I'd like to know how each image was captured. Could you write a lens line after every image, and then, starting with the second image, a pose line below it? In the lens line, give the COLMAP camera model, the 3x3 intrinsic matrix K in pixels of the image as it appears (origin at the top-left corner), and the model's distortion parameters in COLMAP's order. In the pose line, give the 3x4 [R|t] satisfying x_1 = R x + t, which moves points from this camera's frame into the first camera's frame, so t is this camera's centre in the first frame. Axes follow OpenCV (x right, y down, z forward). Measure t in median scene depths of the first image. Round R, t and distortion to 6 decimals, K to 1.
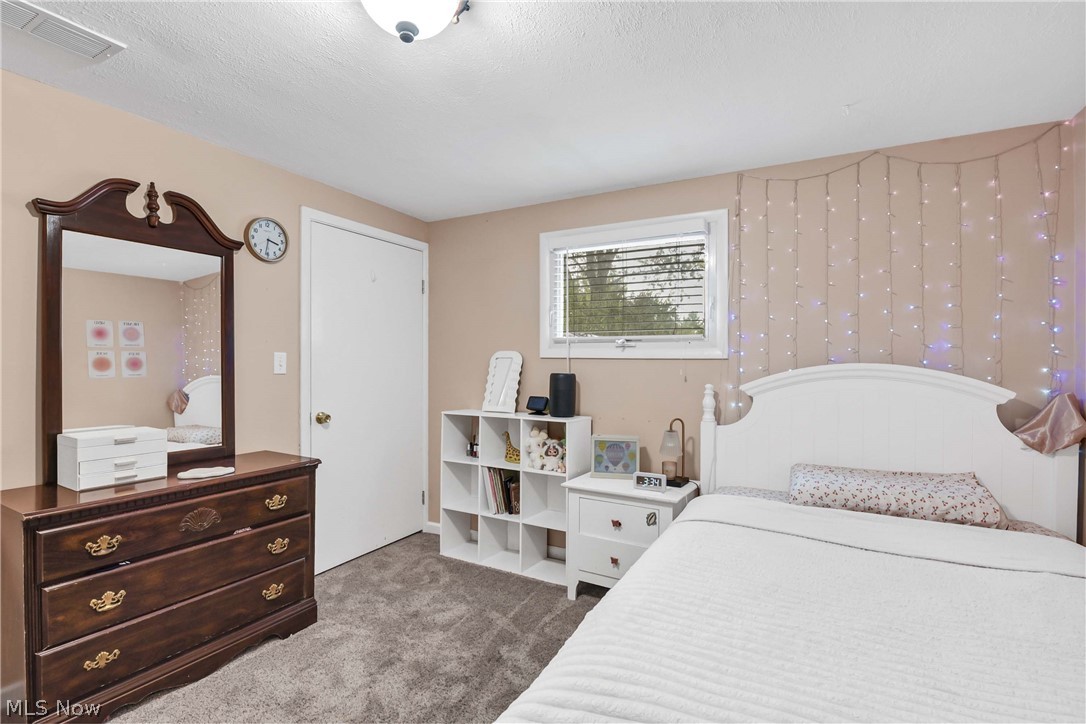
lens RADIAL K [[501.5, 0, 546.2], [0, 501.5, 359.5], [0, 0, 1]] dist [0.000277, -0.010197]
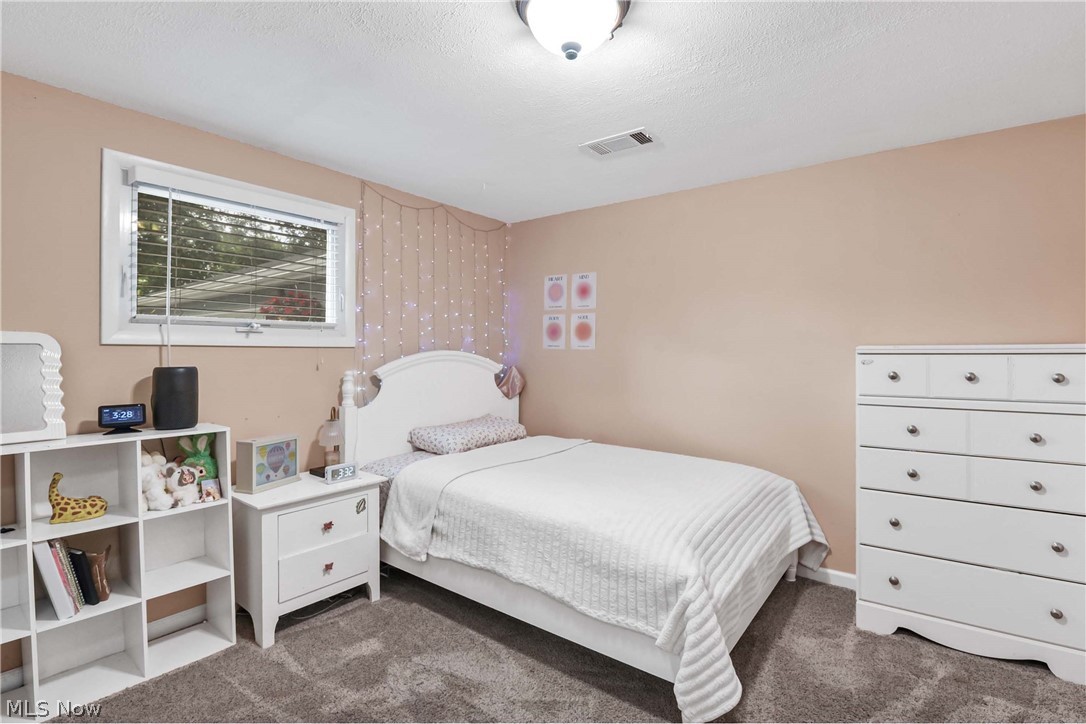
lens RADIAL K [[498.4, 0, 522.9], [0, 498.4, 360.1], [0, 0, 1]] dist [-0.001280, -0.008682]
pose [[0.186386, -0.013498, 0.982384, -0.672793], [0.006741, 0.999900, 0.012460, 0.015395], [-0.982453, 0.004300, 0.186459, 0.472292]]
